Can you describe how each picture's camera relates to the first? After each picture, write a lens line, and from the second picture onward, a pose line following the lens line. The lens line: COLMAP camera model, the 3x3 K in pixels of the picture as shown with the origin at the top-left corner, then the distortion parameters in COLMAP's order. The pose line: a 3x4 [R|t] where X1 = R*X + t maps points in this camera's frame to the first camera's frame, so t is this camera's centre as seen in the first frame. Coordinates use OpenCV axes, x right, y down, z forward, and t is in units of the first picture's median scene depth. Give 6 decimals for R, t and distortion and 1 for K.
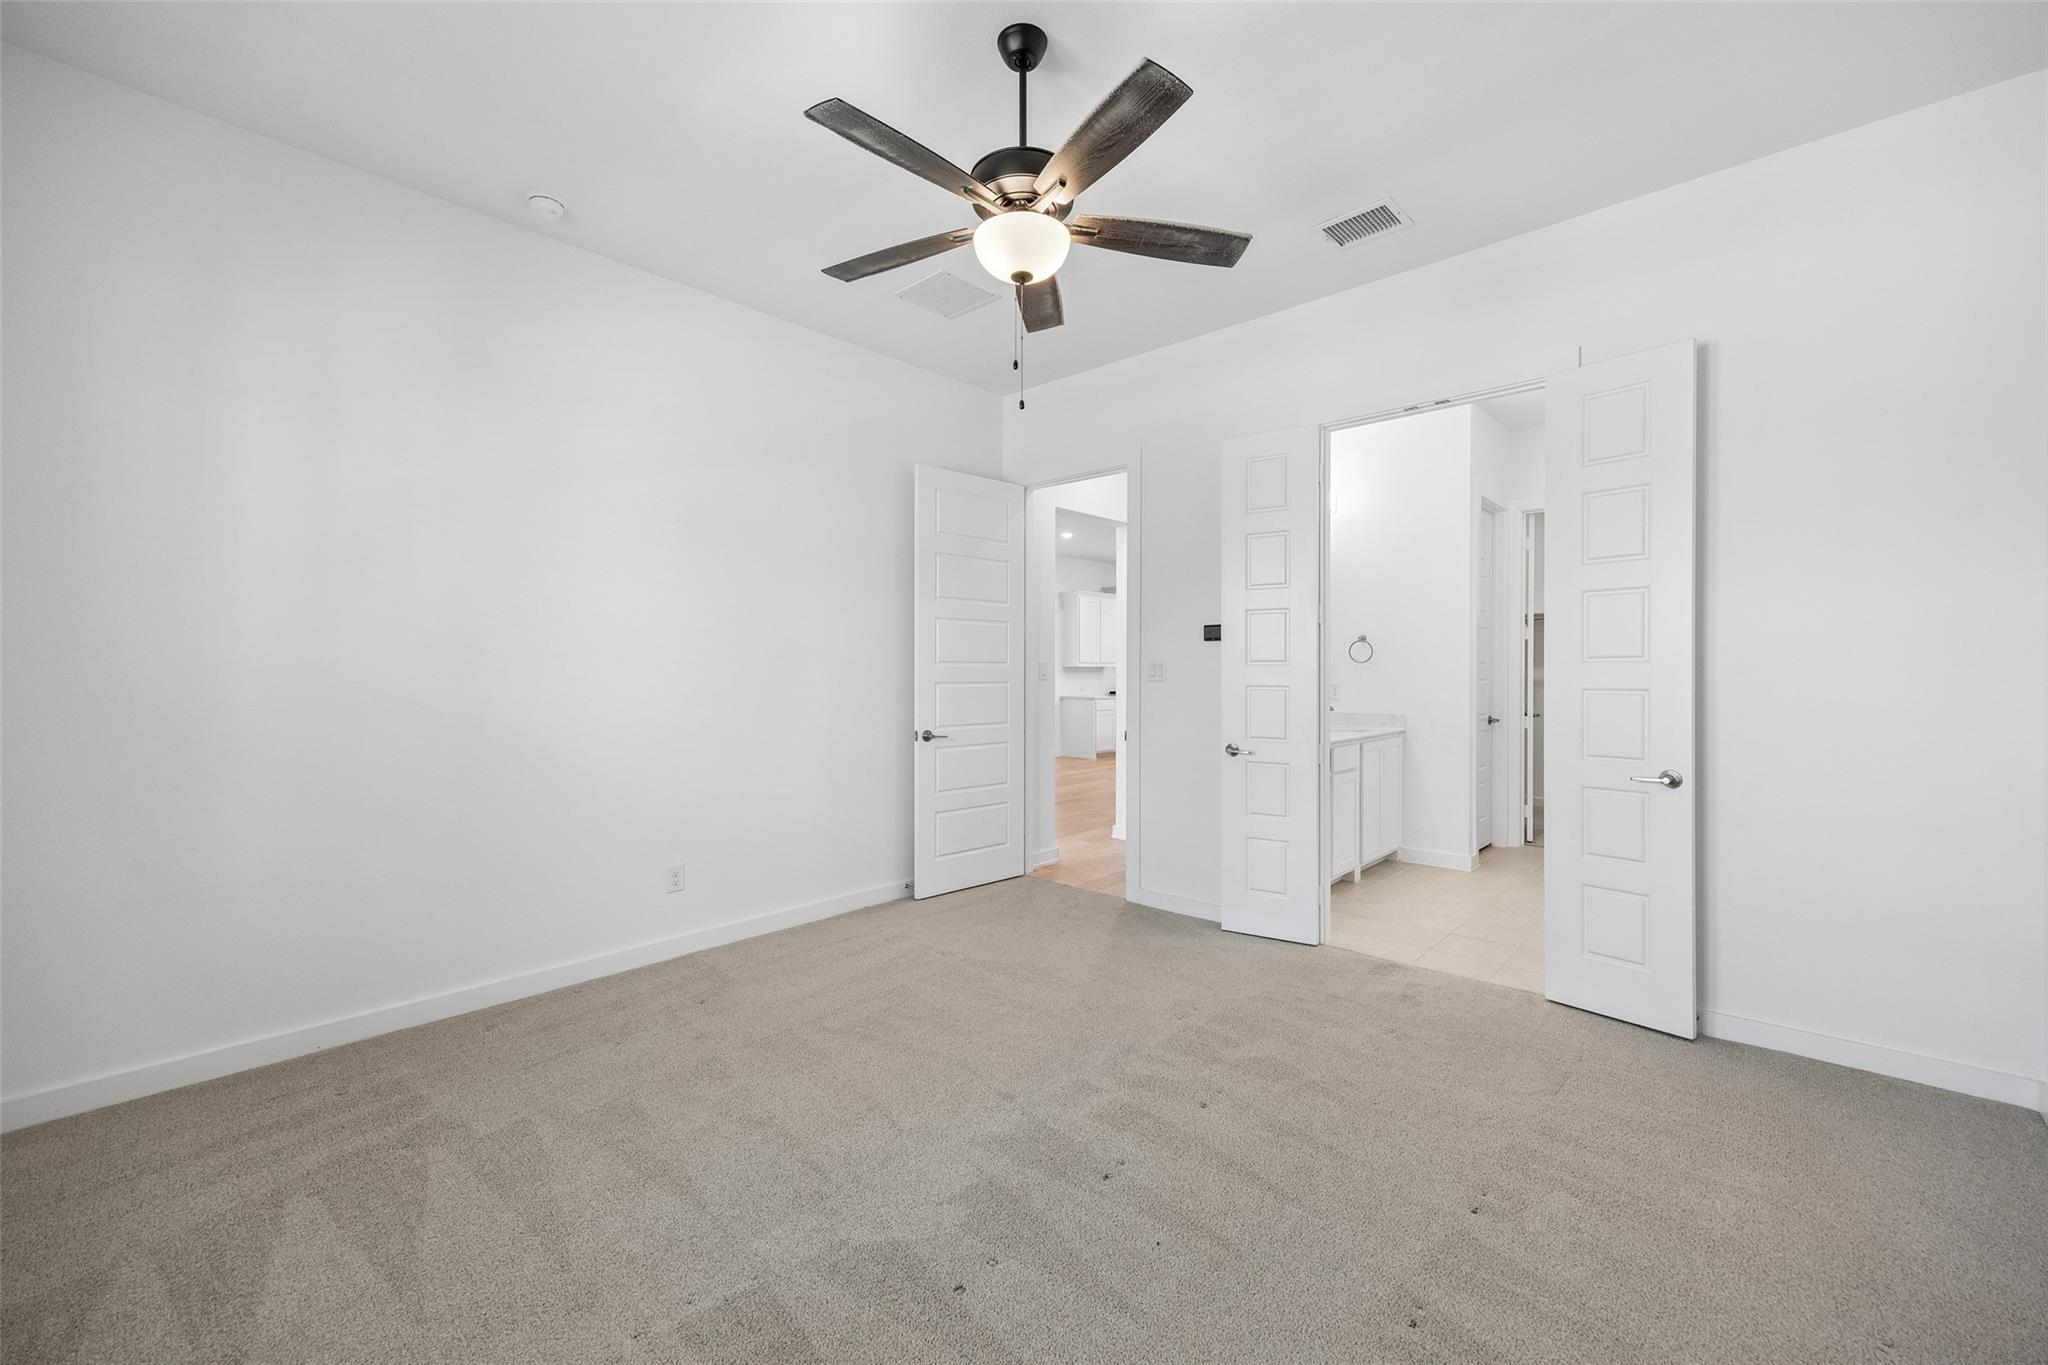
lens RADIAL K [[795.3, 0, 1026.3], [0, 795.3, 682.9], [0, 0, 1]] dist [0.008763, -0.000765]
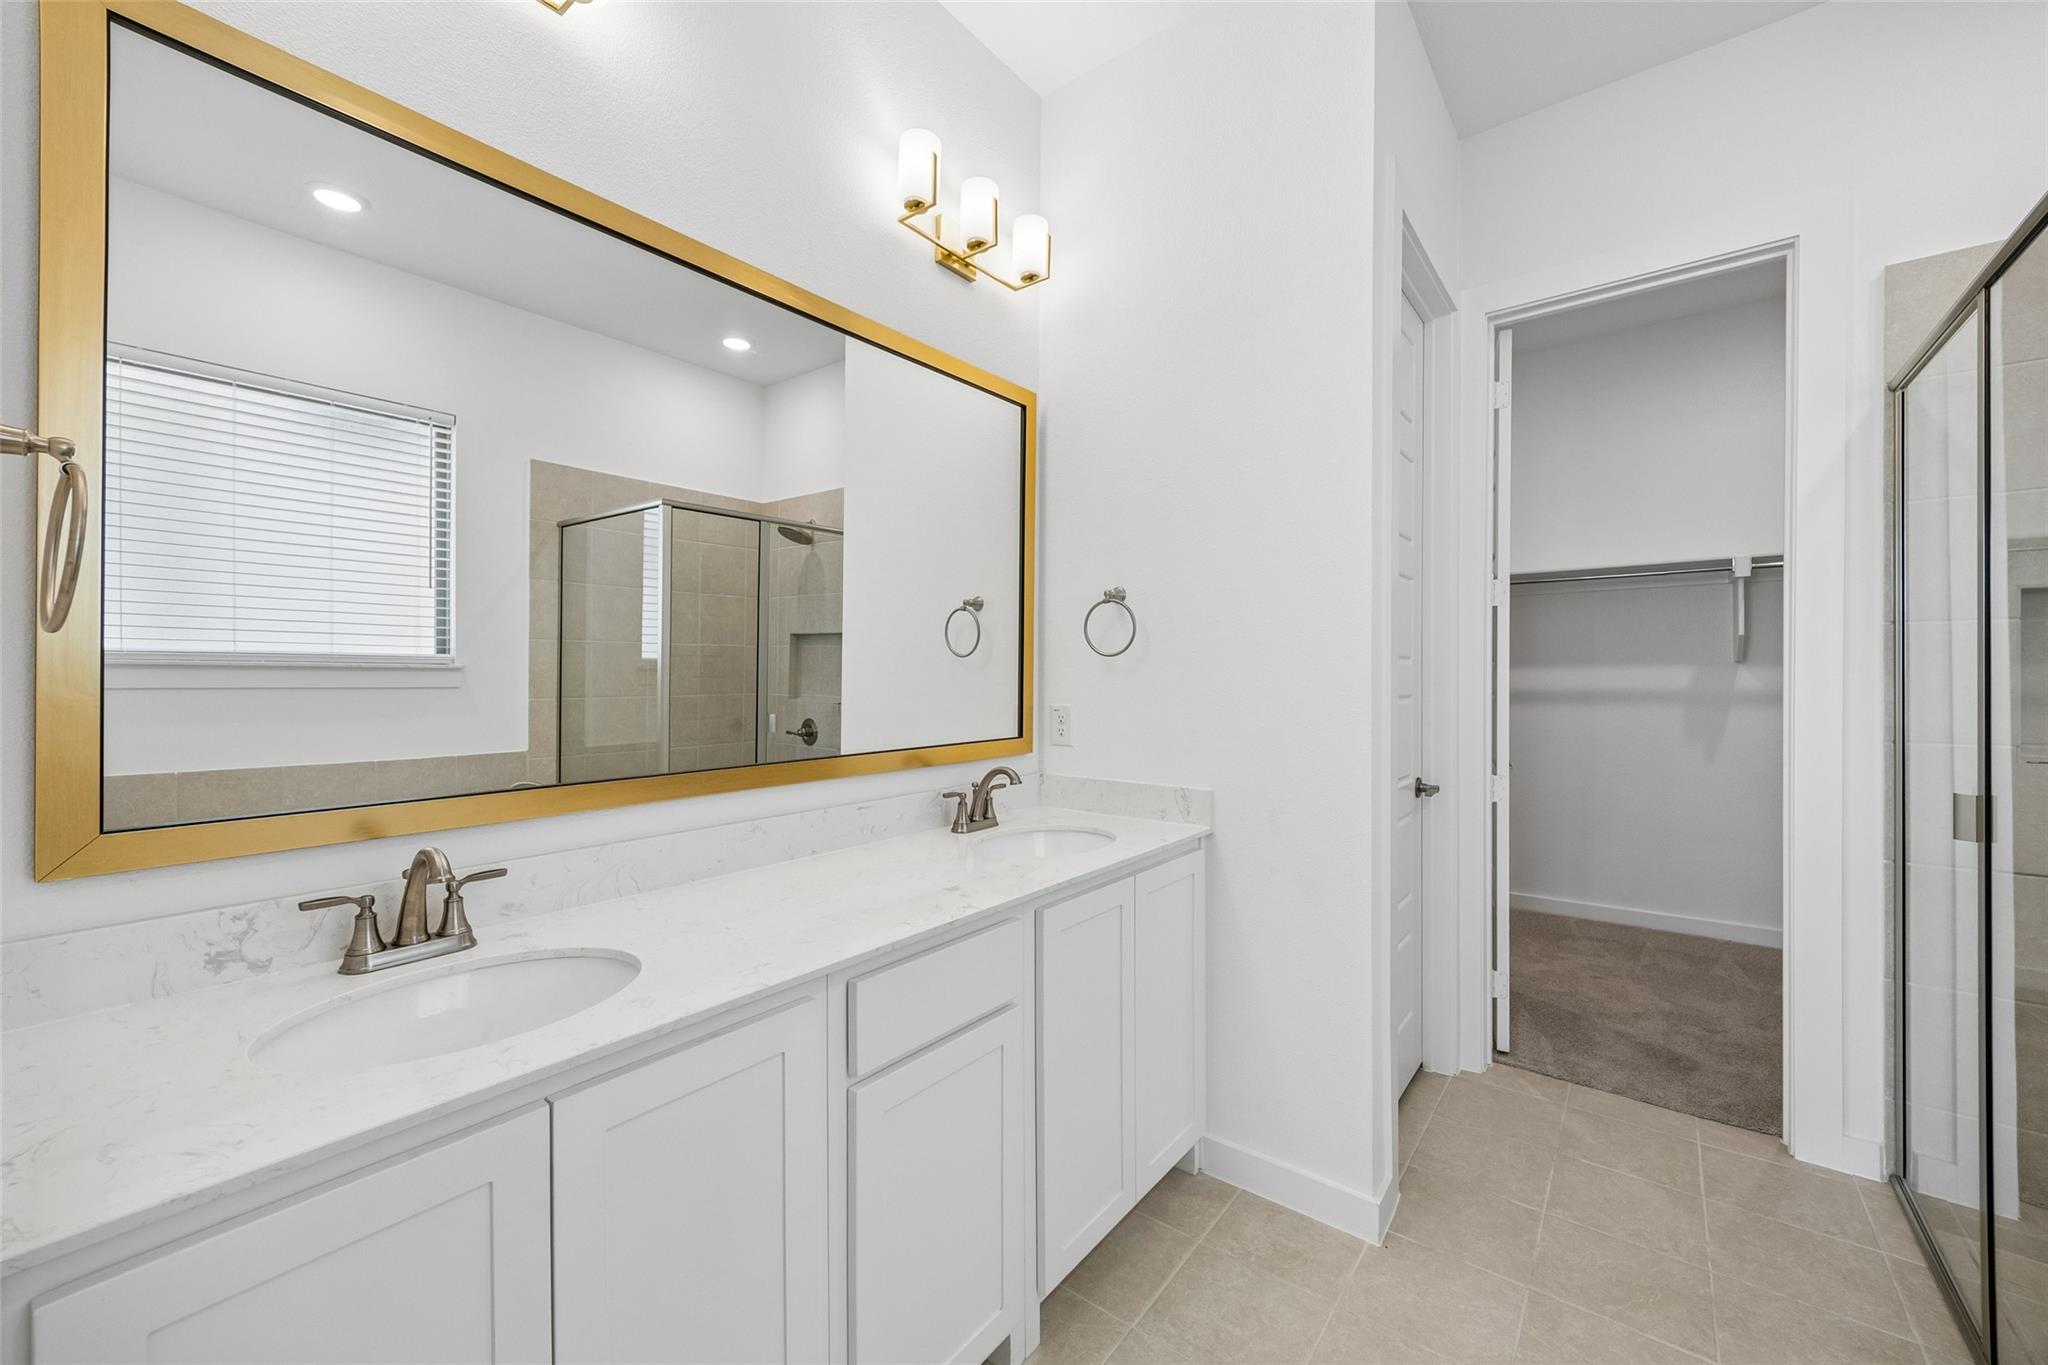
lens RADIAL K [[795.3, 0, 1026.4], [0, 795.3, 681.1], [0, 0, 1]] dist [0.008763, -0.000765]
pose [[0.996498, -0.001438, 0.083602, 0.348644], [0.002034, 0.999973, -0.007049, -0.010682], [-0.083590, 0.007194, 0.996474, 0.615346]]
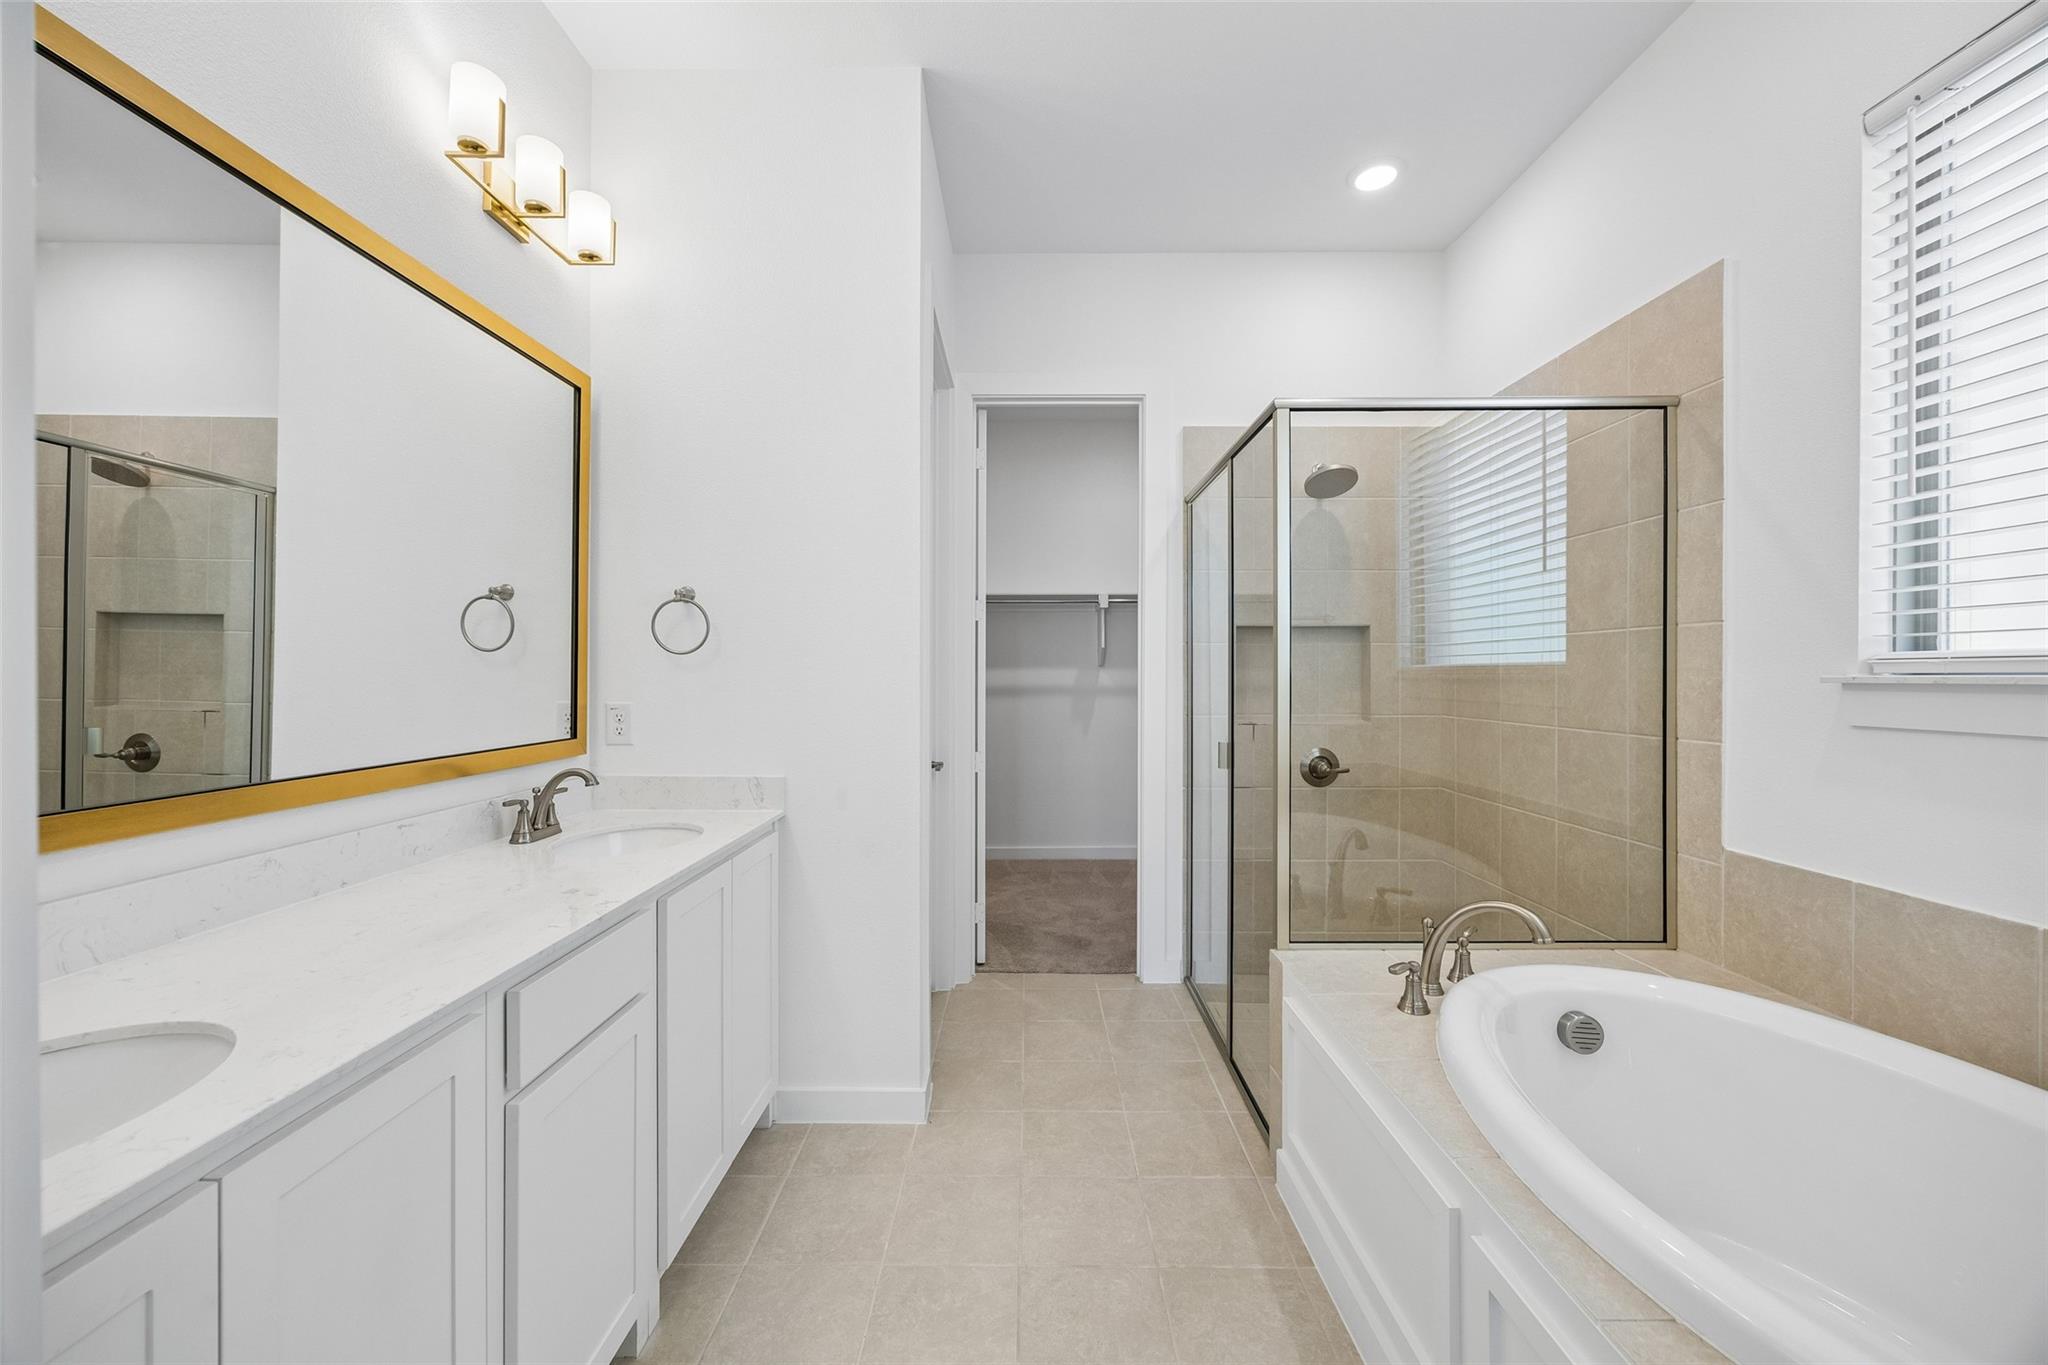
lens RADIAL K [[795.3, 0, 1018.0], [0, 795.3, 684.1], [0, 0, 1]] dist [0.008763, -0.000765]
pose [[0.735490, -0.006466, 0.677504, 0.274437], [0.007803, 0.999969, 0.001073, -0.009880], [-0.677490, 0.004497, 0.735518, 0.592537]]
